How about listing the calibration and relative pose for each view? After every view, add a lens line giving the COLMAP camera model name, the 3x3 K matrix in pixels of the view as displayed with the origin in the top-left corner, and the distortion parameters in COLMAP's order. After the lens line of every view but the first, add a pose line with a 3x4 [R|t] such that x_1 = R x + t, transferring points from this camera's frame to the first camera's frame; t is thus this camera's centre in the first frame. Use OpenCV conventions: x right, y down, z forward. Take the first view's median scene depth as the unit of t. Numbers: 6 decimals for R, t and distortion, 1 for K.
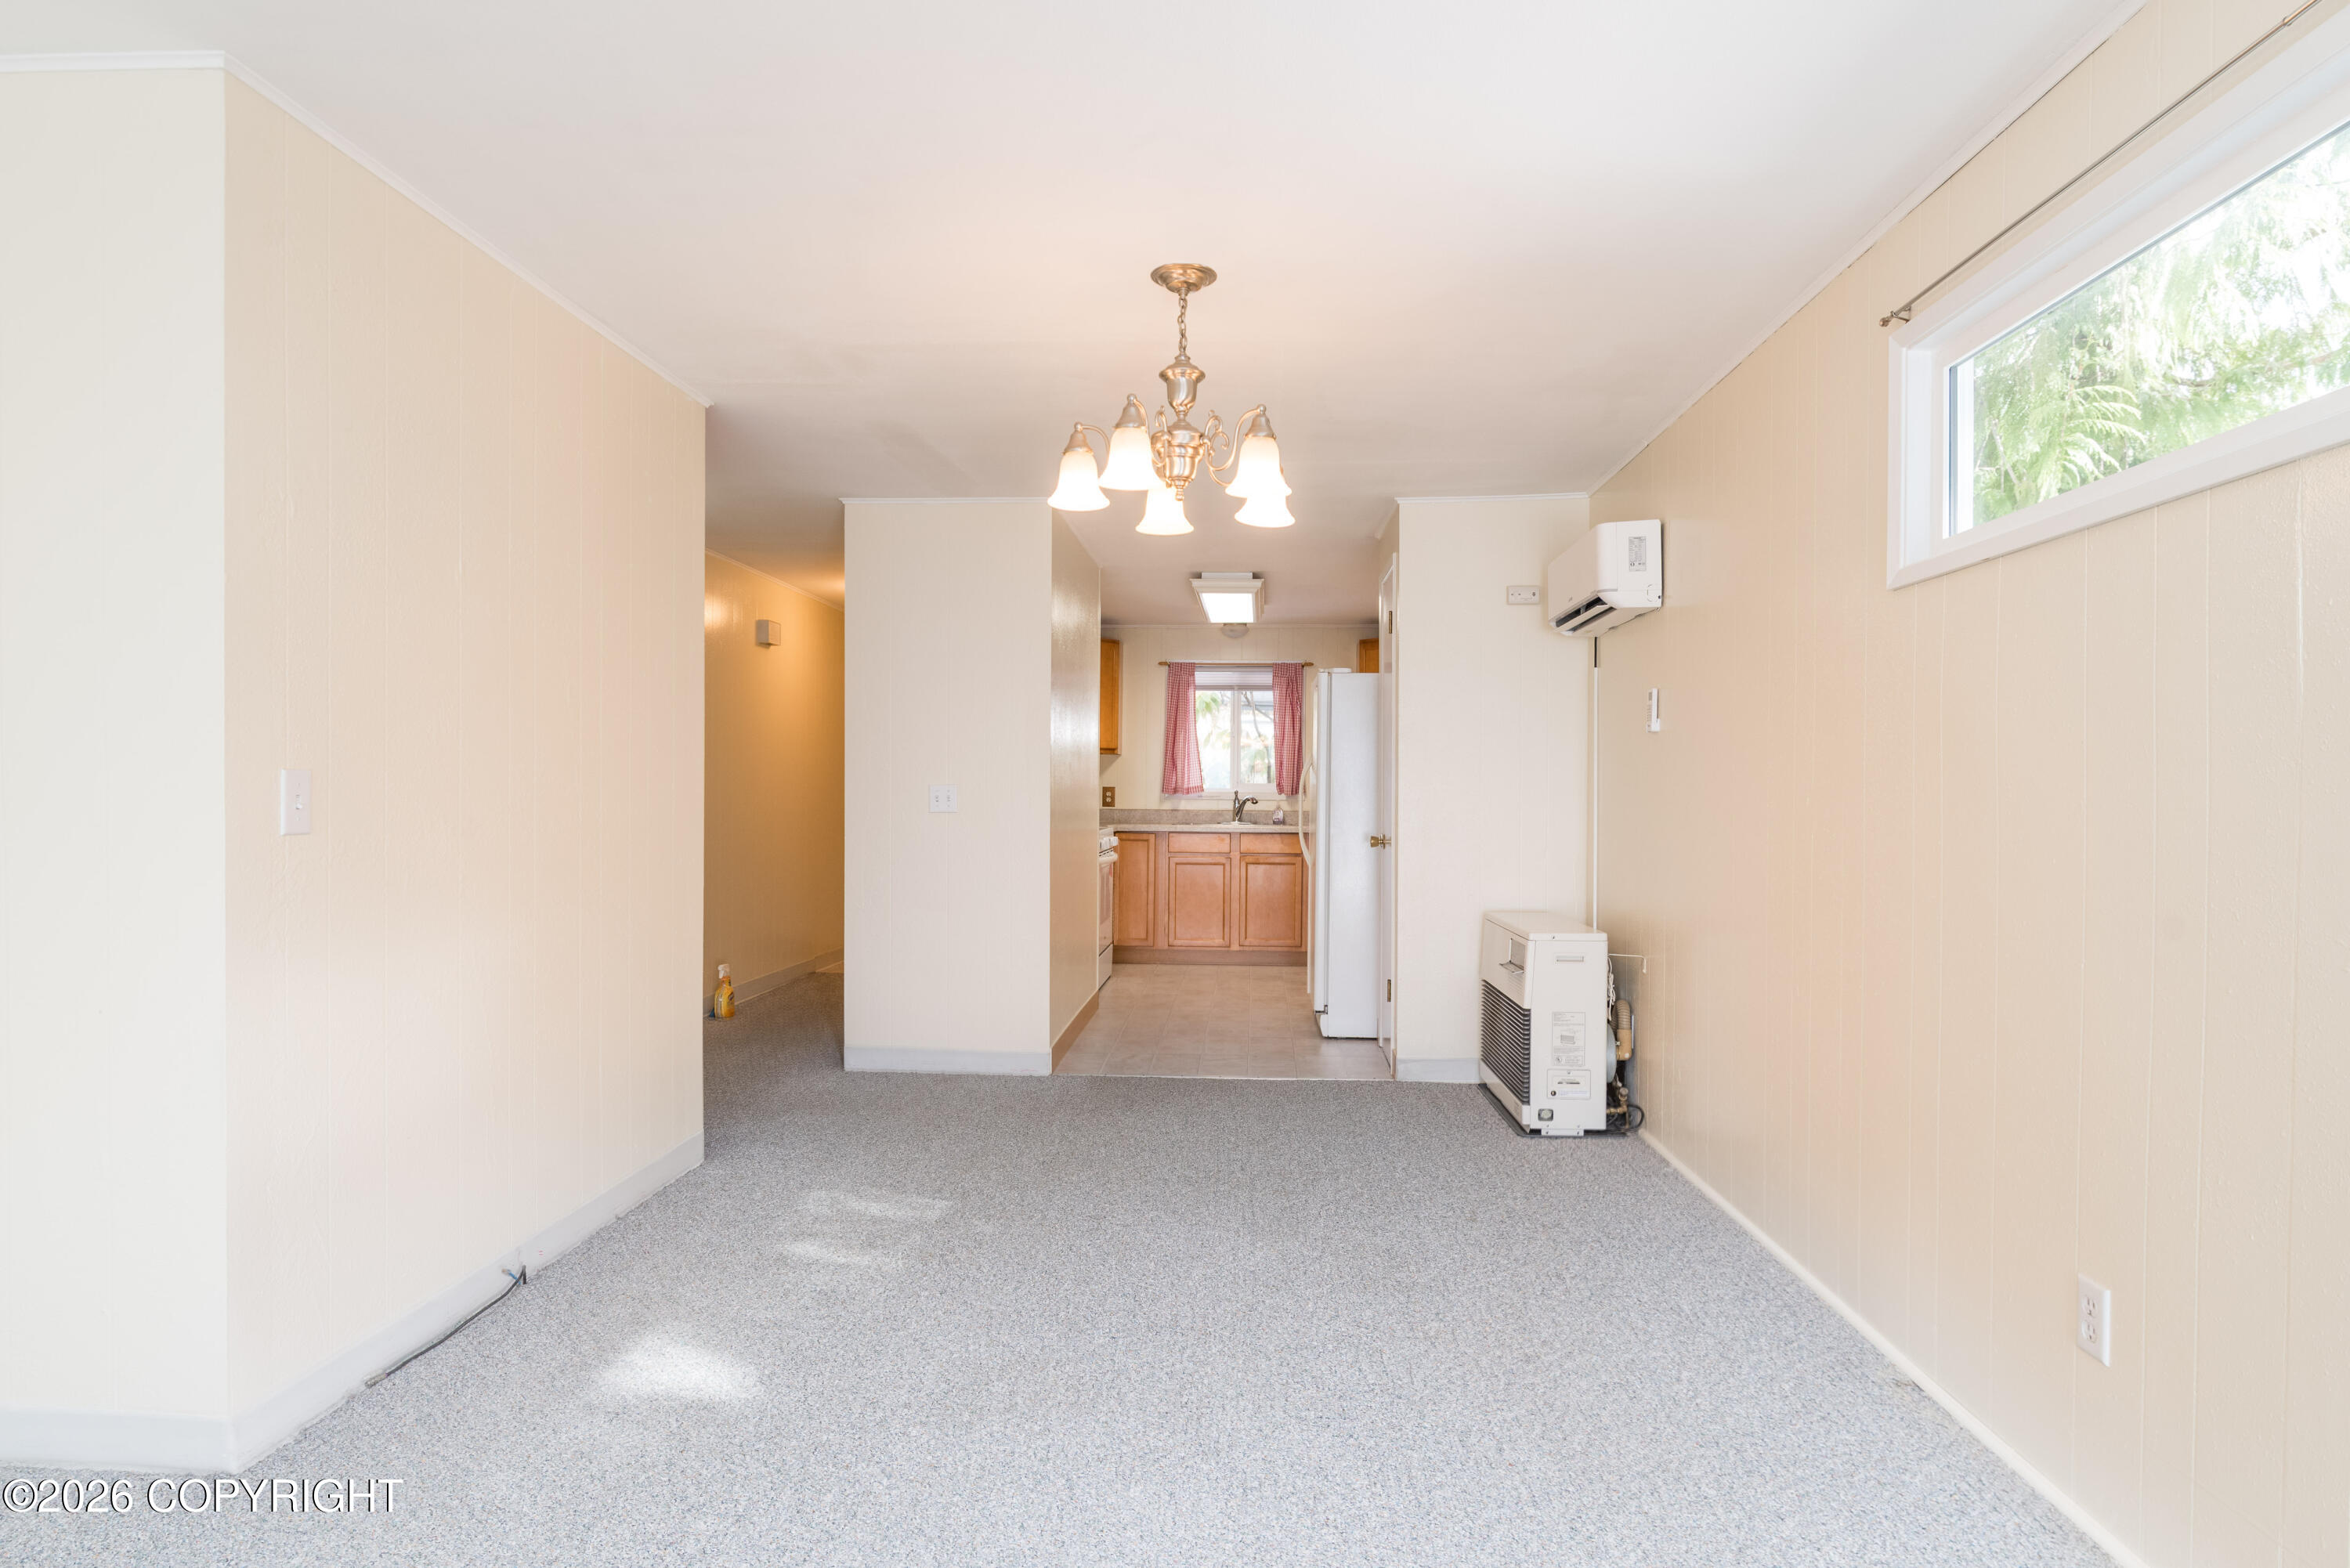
lens RADIAL K [[1289.8, 0, 1174.9], [0, 1289.8, 786.5], [0, 0, 1]] dist [-0.001638, -0.000971]
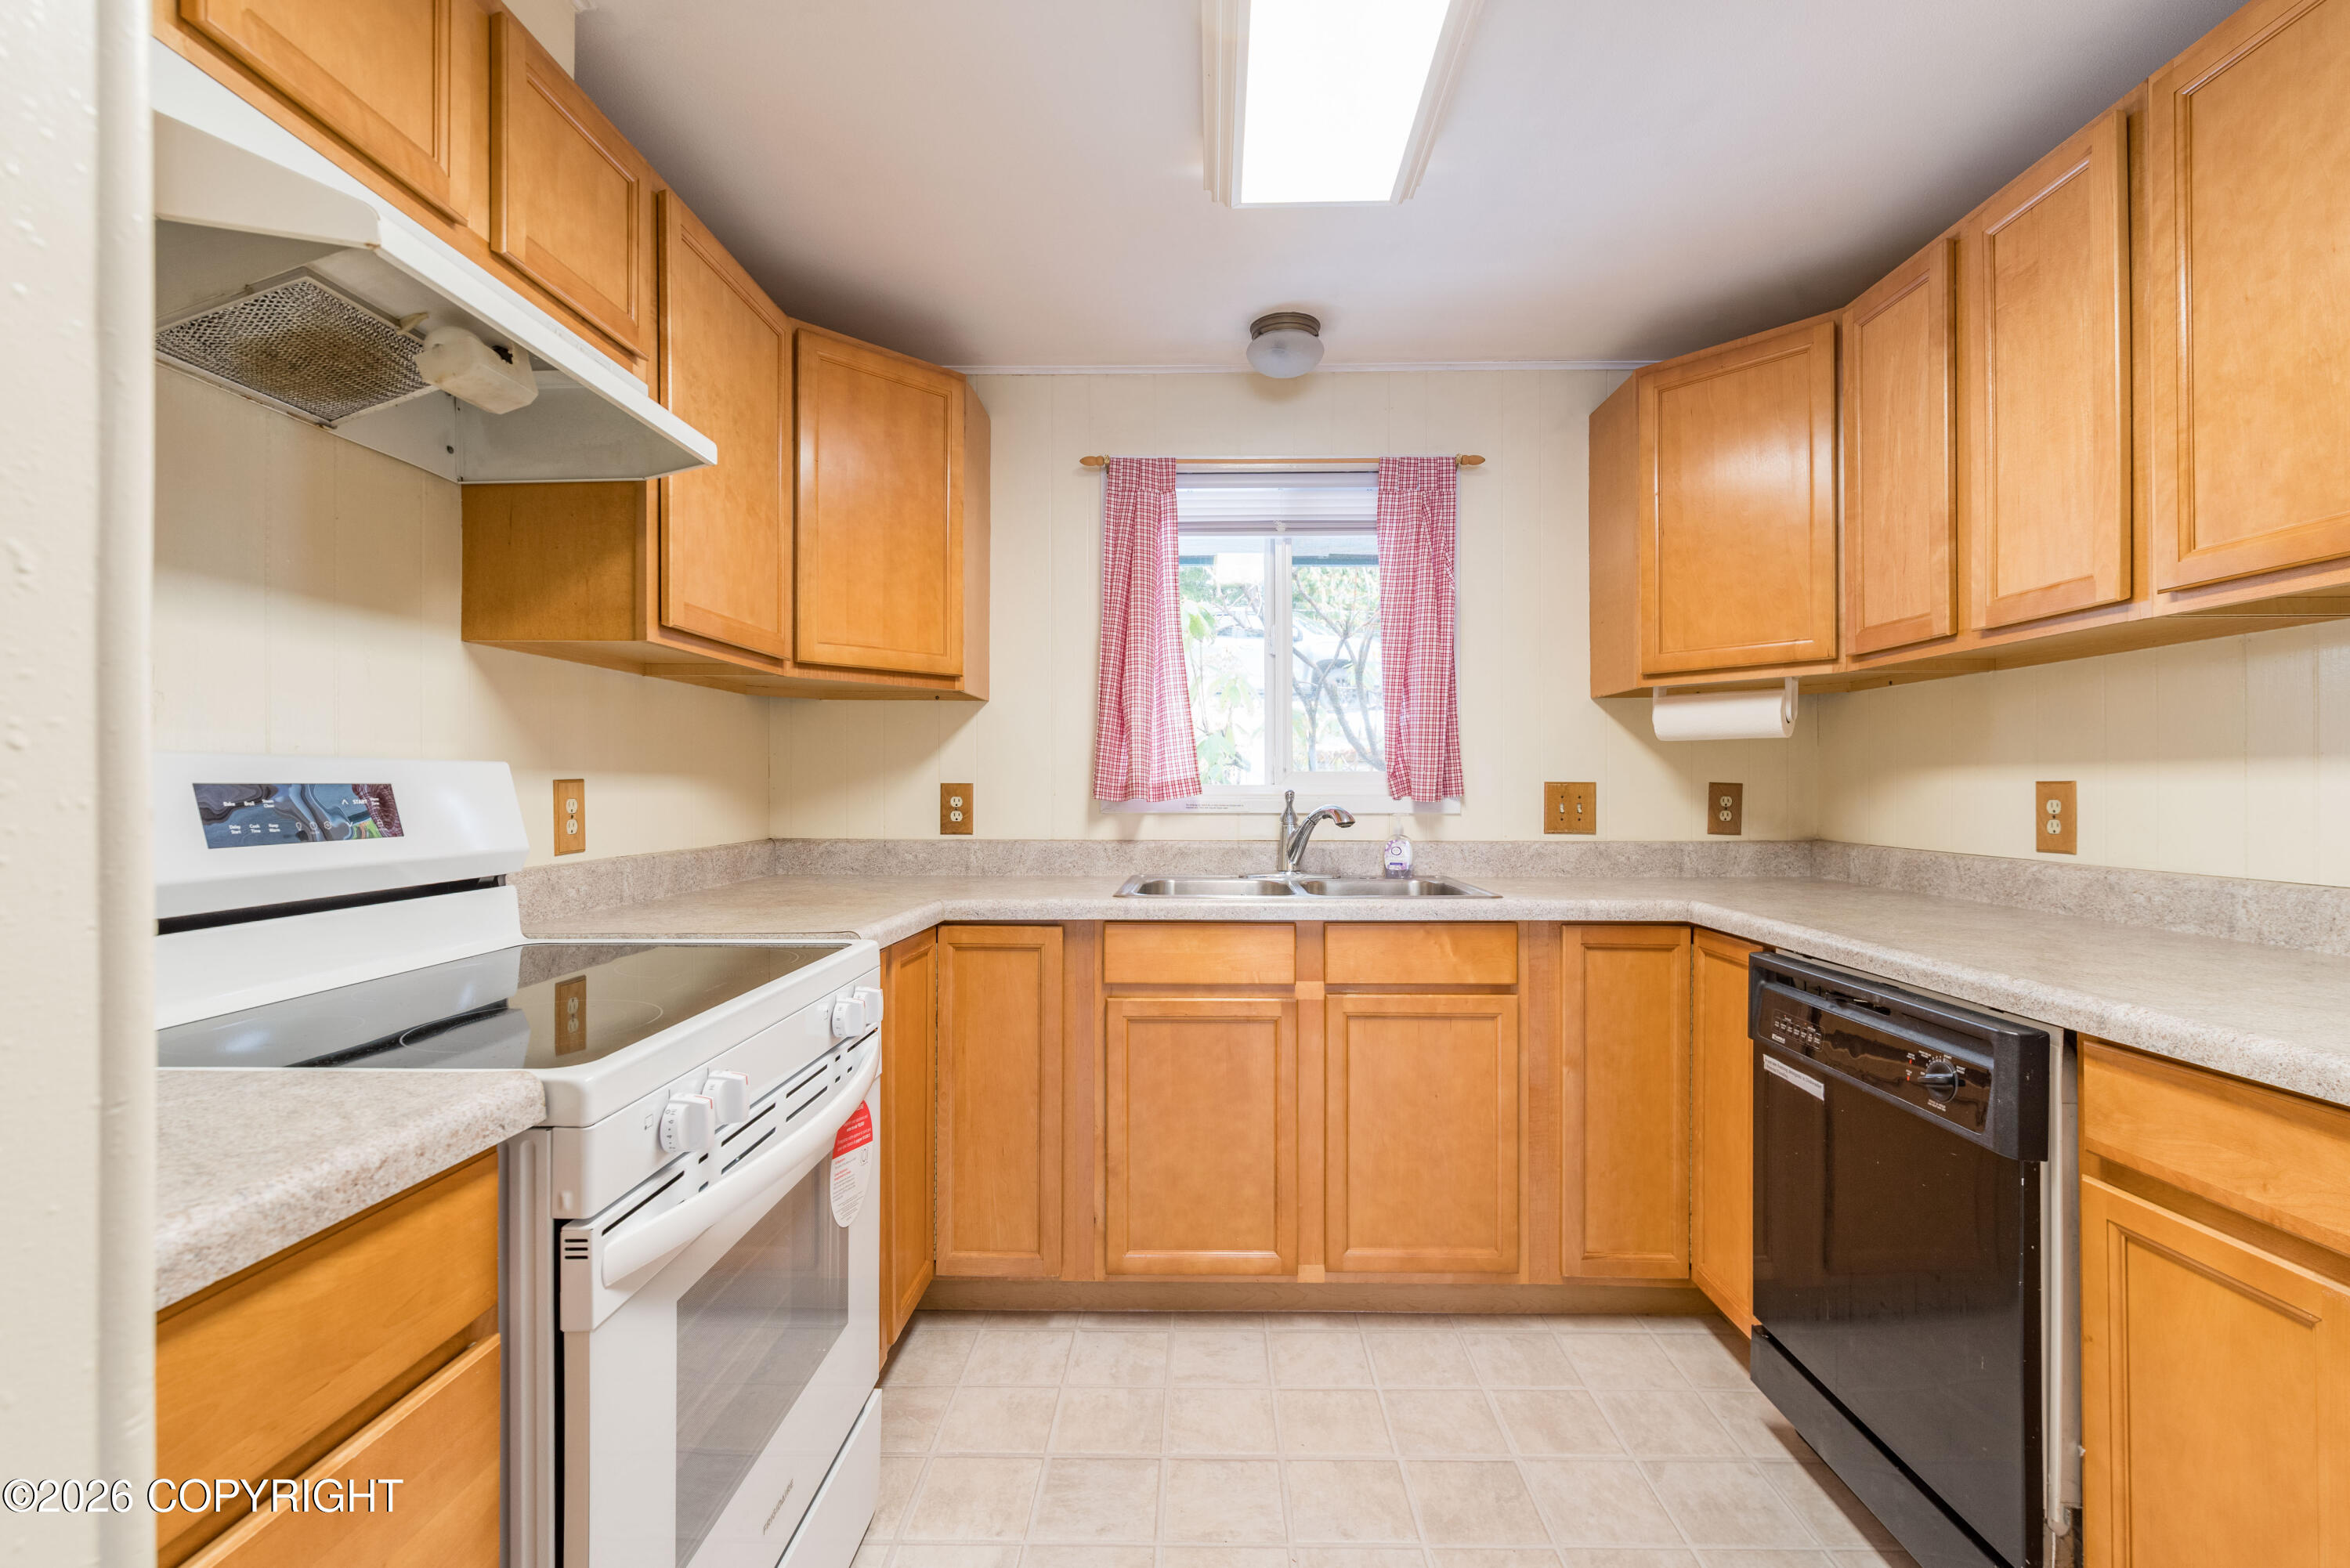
lens RADIAL K [[1022.3, 0, 1183.1], [0, 1022.3, 784.4], [0, 0, 1]] dist [-0.003818, -0.000306]
pose [[0.999130, -0.007268, 0.041062, 0.004477], [0.007266, 0.999974, 0.000193, 0.001019], [-0.041063, 0.000105, 0.999157, 0.700037]]
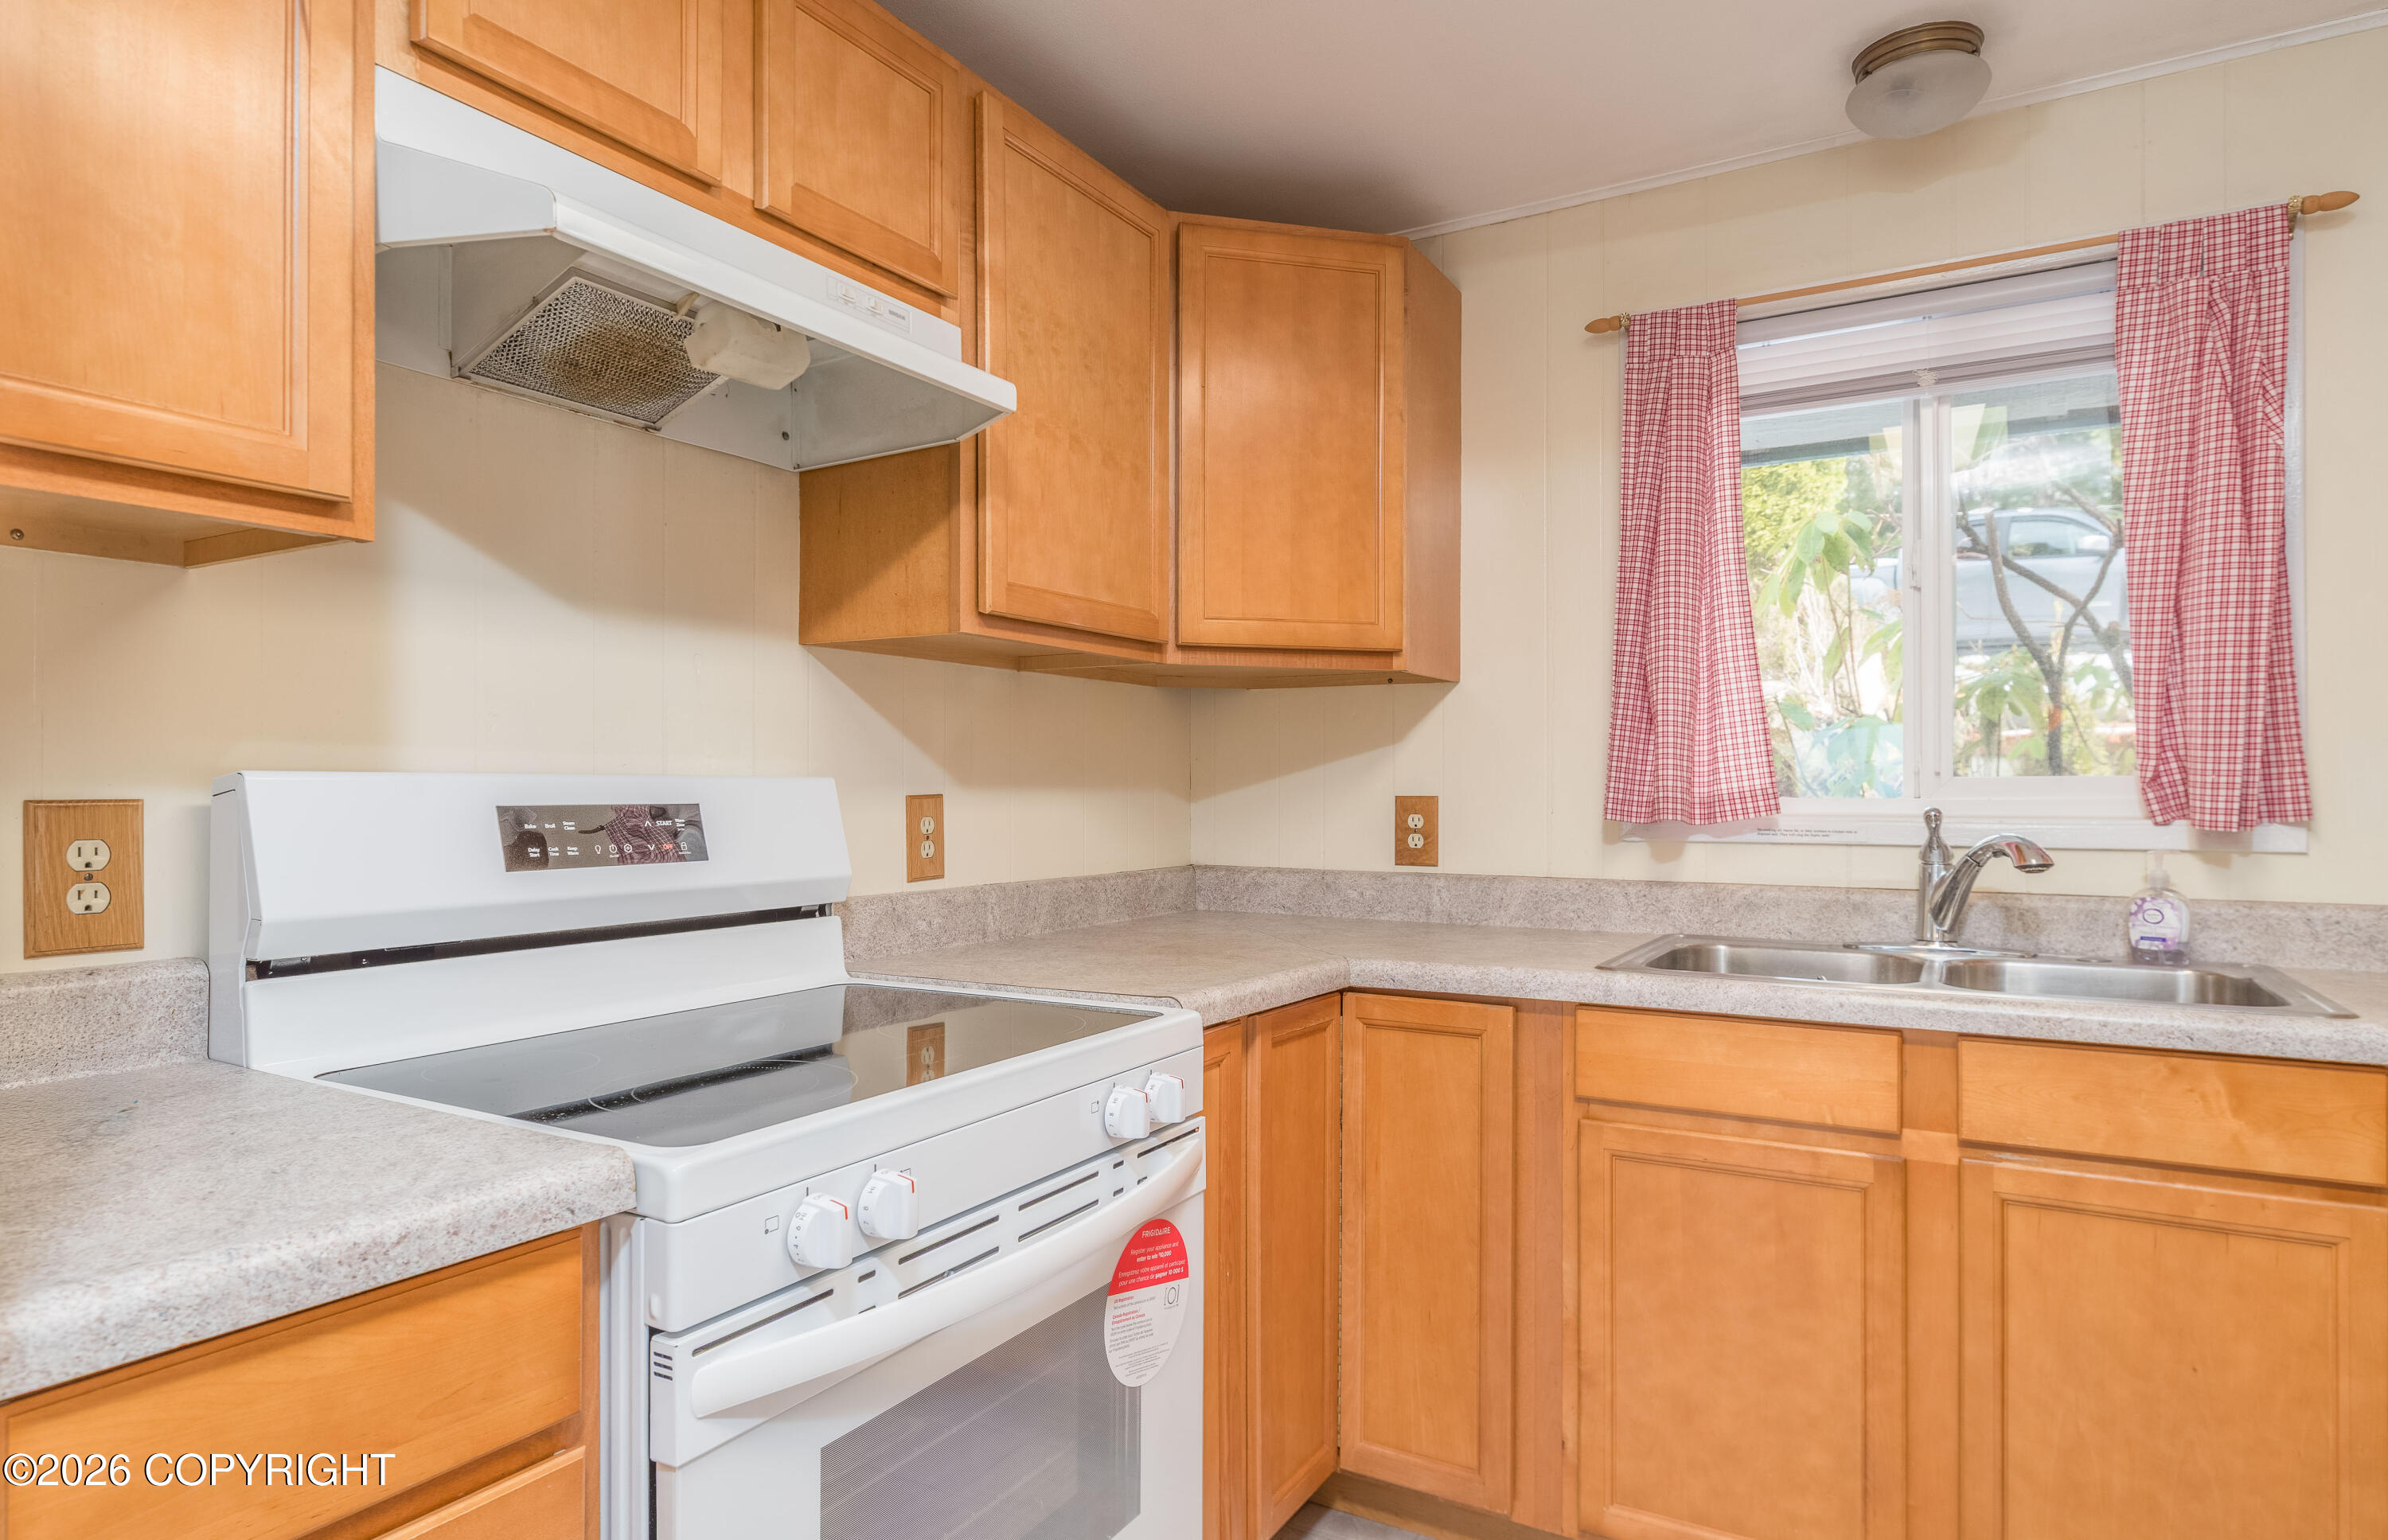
lens RADIAL K [[1340.0, 0, 1147.3], [0, 1340.0, 781.7], [0, 0, 1]] dist [-0.000565, 0.001046]
pose [[0.886691, -0.011900, -0.462208, 0.033772], [0.008496, 0.999919, -0.009447, -0.000669], [0.462284, 0.004450, 0.886721, 0.720707]]
